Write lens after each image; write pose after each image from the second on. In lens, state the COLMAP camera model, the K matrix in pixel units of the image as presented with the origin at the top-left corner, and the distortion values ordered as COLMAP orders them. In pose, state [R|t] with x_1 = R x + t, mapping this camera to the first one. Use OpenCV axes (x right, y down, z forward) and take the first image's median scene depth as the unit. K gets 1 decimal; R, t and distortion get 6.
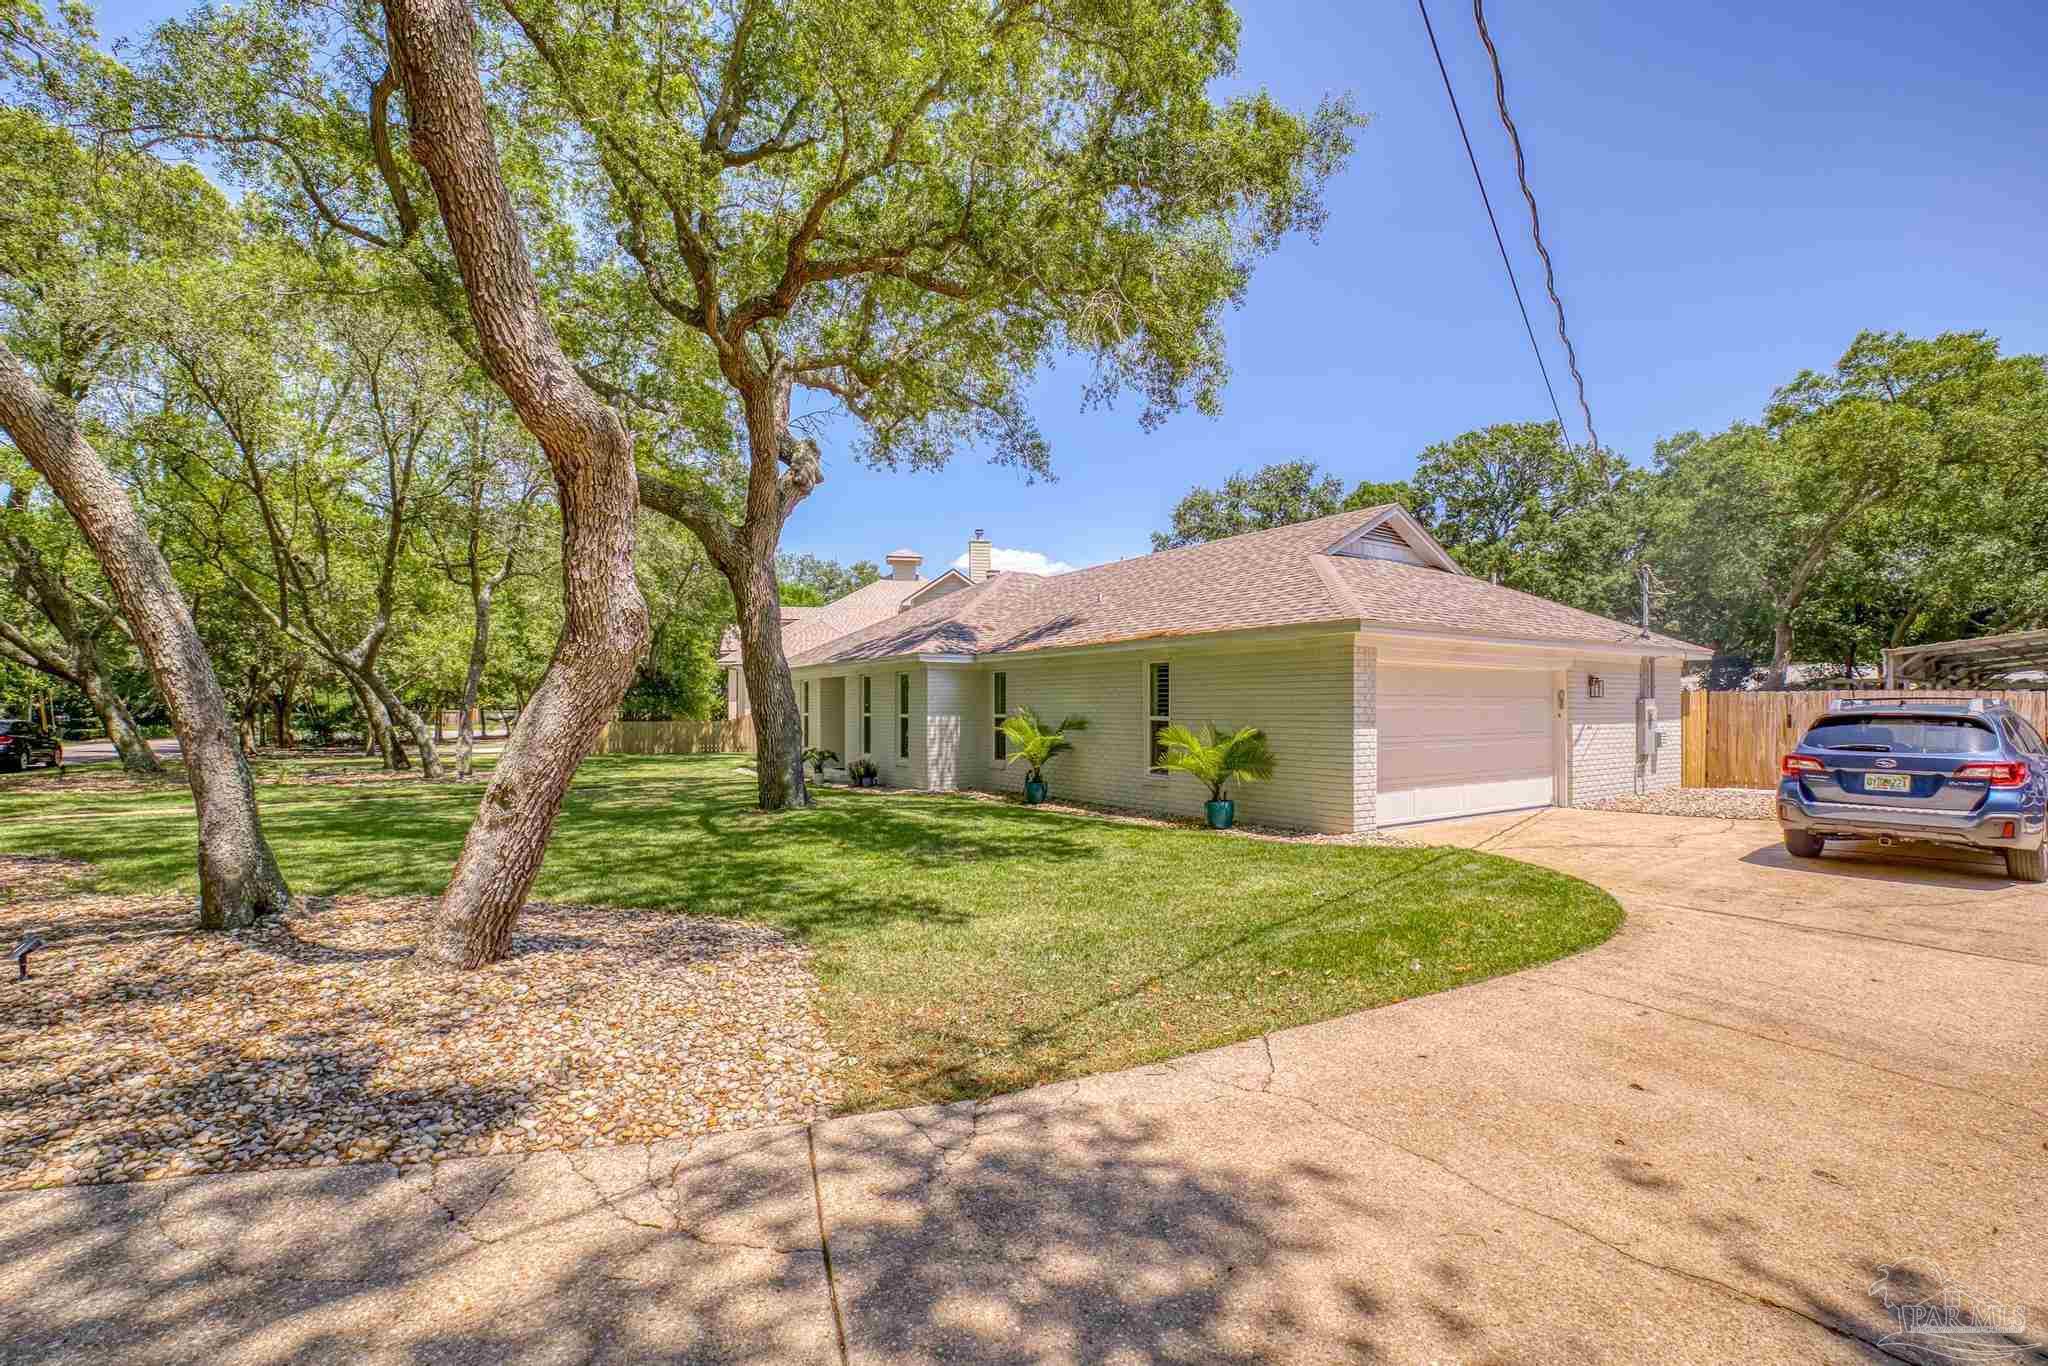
lens RADIAL K [[862.9, 0, 1012.6], [0, 862.9, 690.5], [0, 0, 1]] dist [-0.005235, 0.001691]
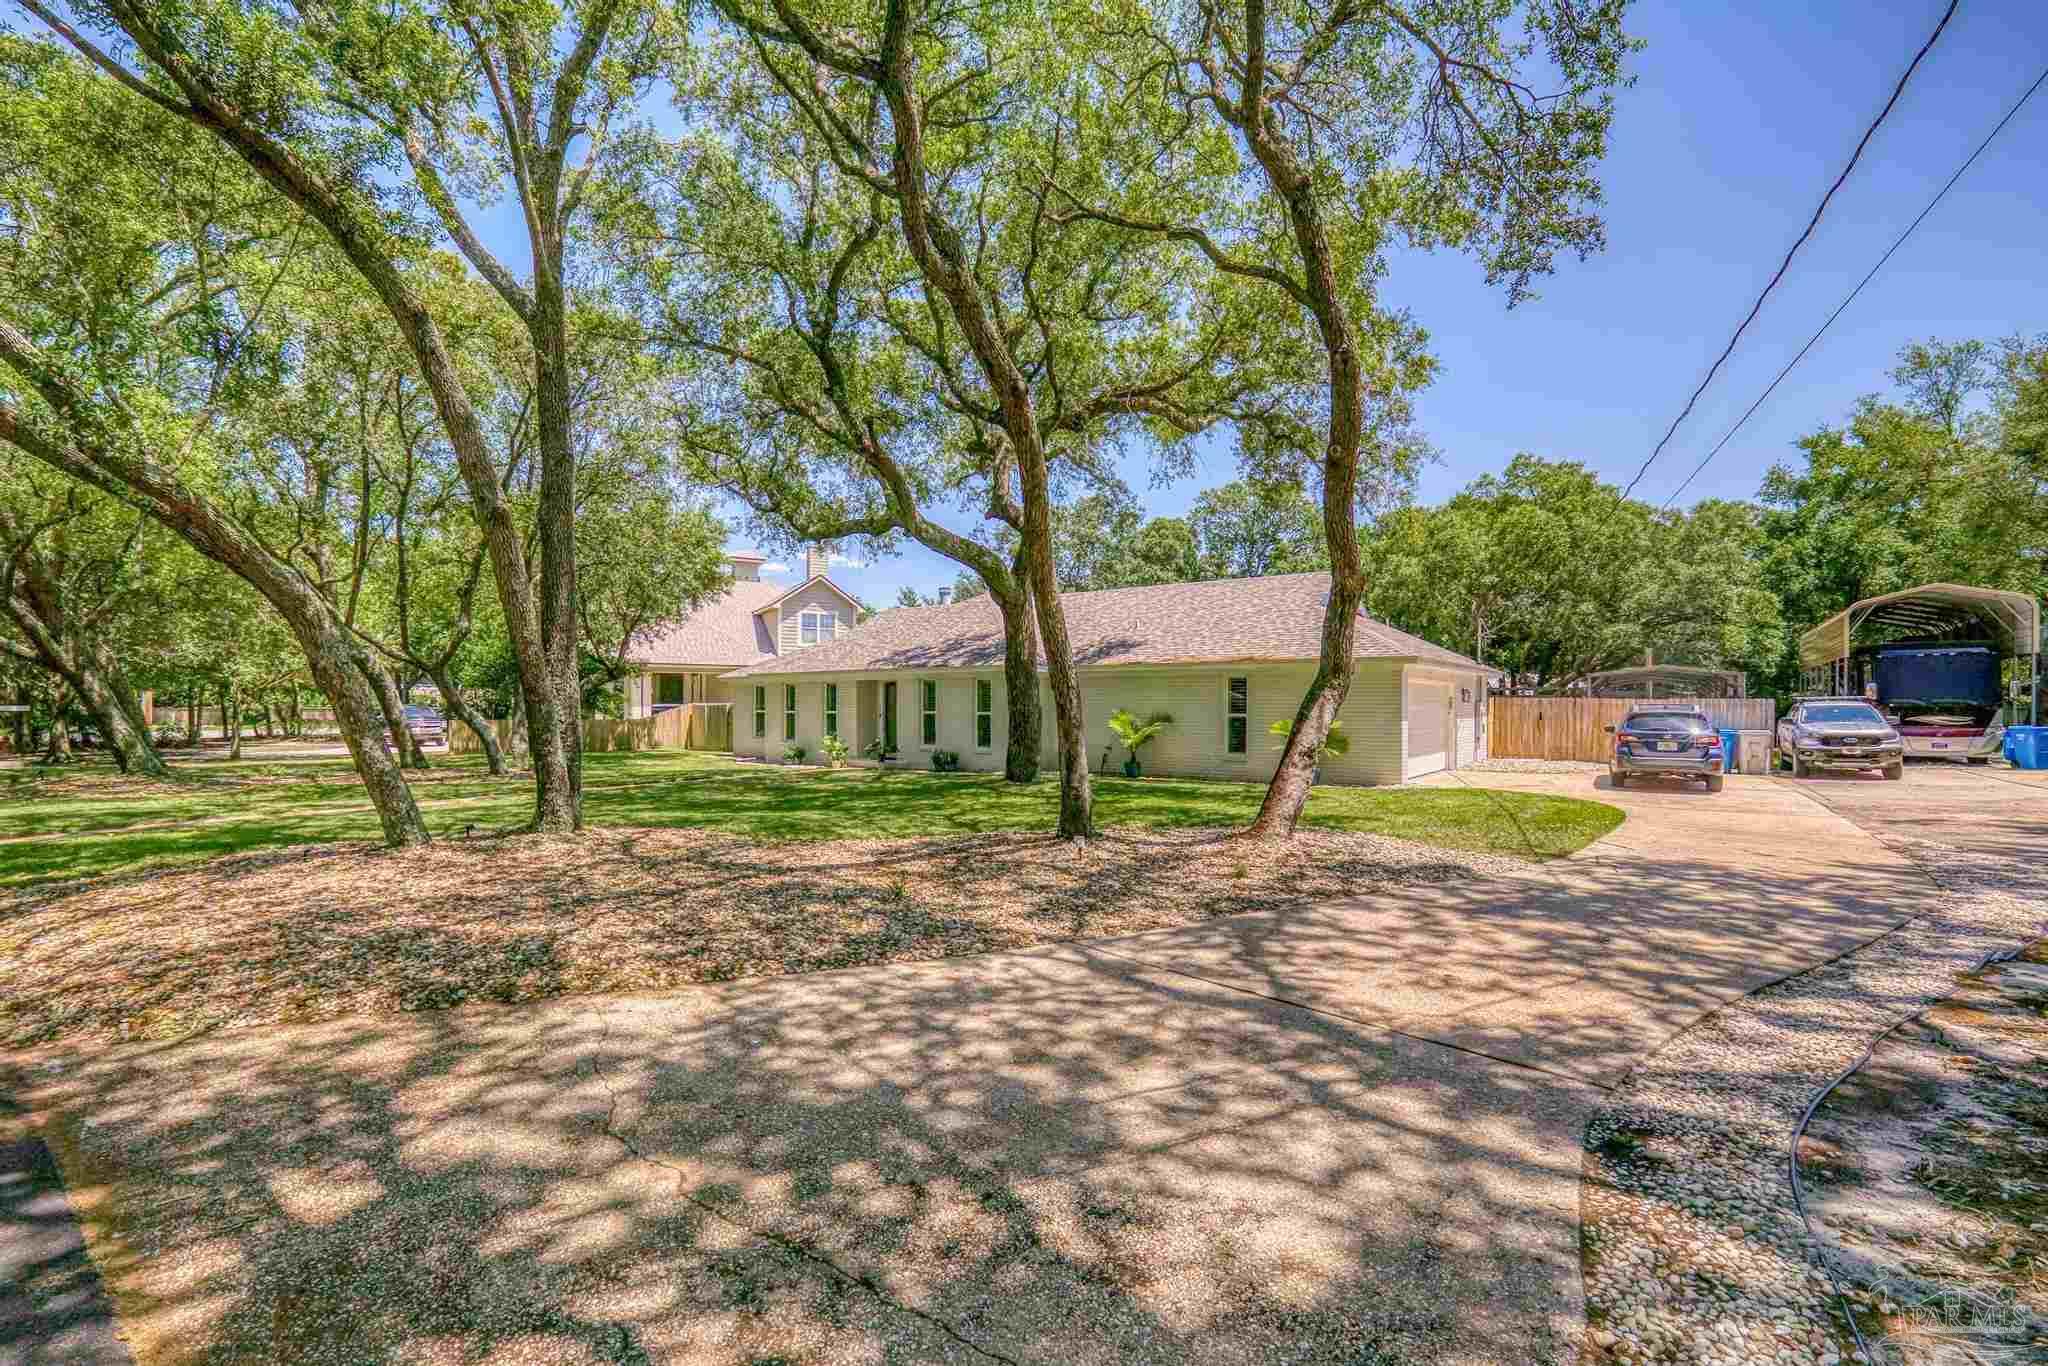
lens RADIAL K [[862.9, 0, 1020.3], [0, 862.9, 694.7], [0, 0, 1]] dist [-0.005235, 0.001691]
pose [[0.943255, 0.006186, 0.332011, -0.617310], [-0.008921, 0.999938, 0.006717, -0.008199], [-0.331949, -0.009297, 0.943251, -0.230141]]
